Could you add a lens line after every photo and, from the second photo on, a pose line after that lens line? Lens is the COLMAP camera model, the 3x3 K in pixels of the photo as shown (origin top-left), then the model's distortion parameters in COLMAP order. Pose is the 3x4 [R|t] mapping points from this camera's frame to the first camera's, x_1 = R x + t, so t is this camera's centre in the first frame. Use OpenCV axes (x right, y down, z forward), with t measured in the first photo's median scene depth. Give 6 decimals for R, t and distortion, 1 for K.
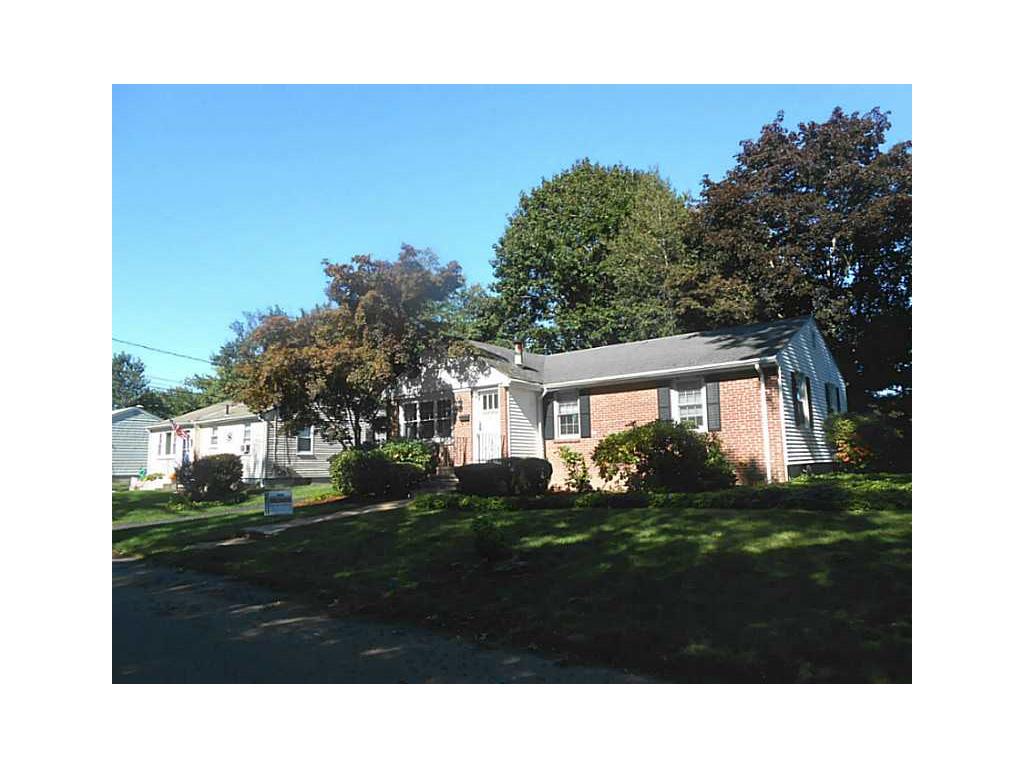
lens RADIAL K [[630.6, 0, 503.7], [0, 630.6, 384.7], [0, 0, 1]] dist [-0.034594, 0.067646]
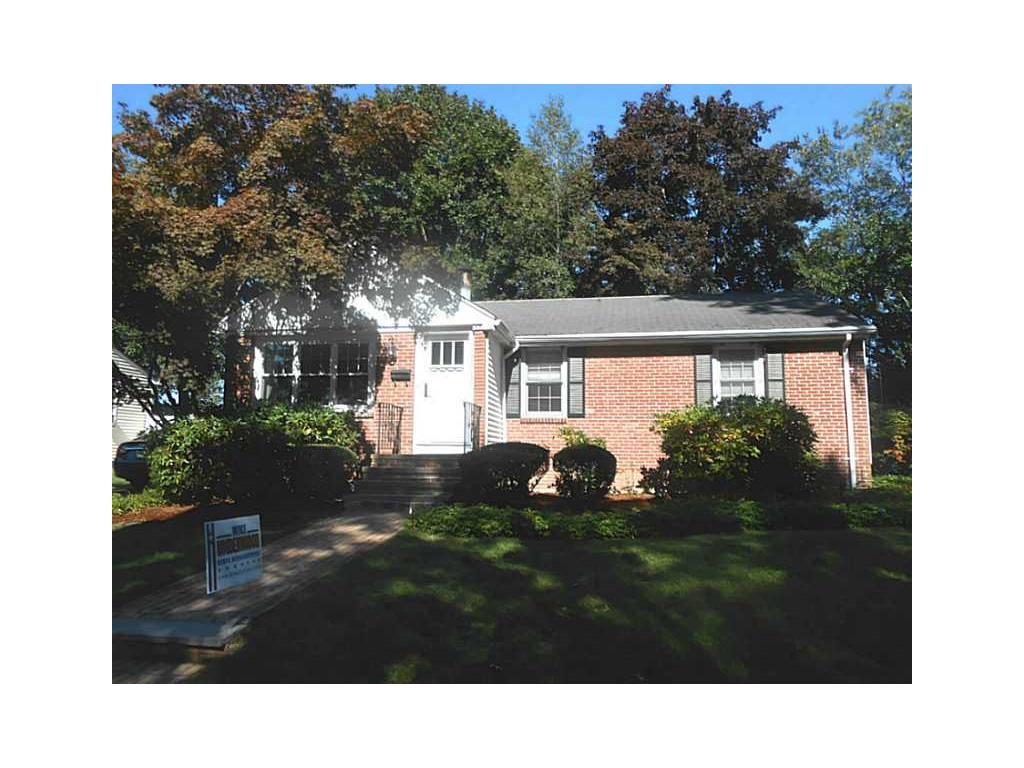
lens RADIAL K [[630.6, 0, 503.7], [0, 630.6, 384.7], [0, 0, 1]] dist [-0.034594, 0.067646]
pose [[0.869642, 0.078061, 0.487472, -0.270939], [-0.087279, 0.996177, -0.003818, 0.055242], [-0.485907, -0.039226, 0.873130, 0.411520]]
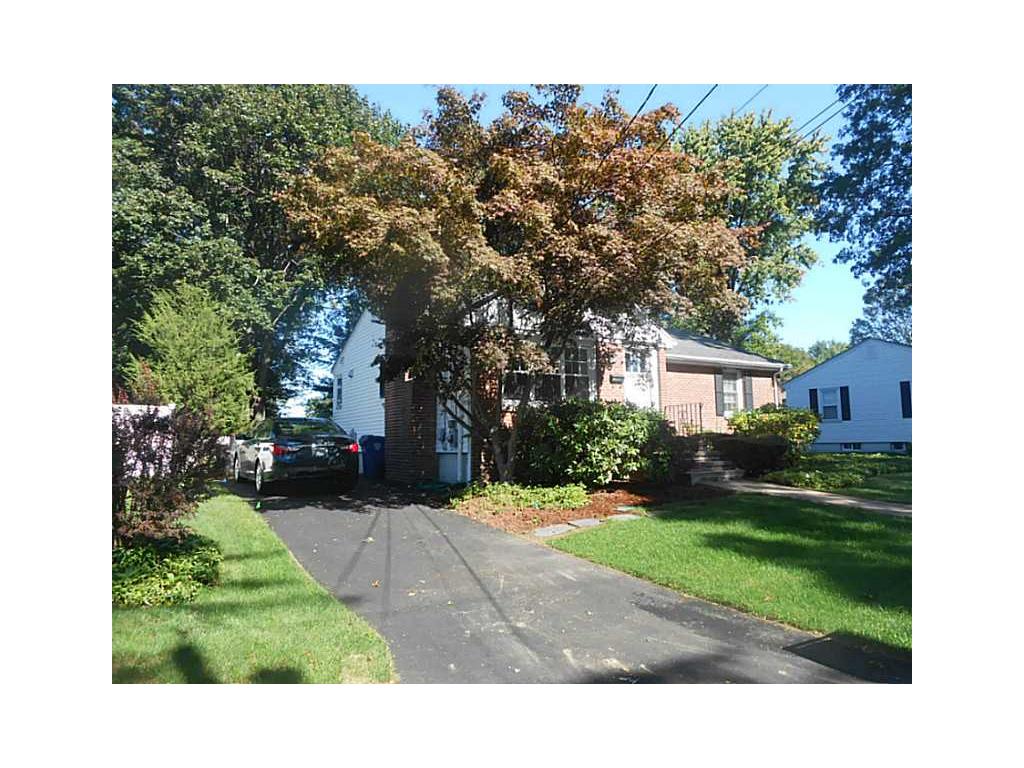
lens RADIAL K [[630.6, 0, 503.7], [0, 630.6, 384.7], [0, 0, 1]] dist [-0.034594, 0.067646]
pose [[0.319068, 0.107387, 0.941628, -0.799466], [-0.109061, 0.991120, -0.076076, 0.130052], [-0.941436, -0.078422, 0.327946, 0.872905]]
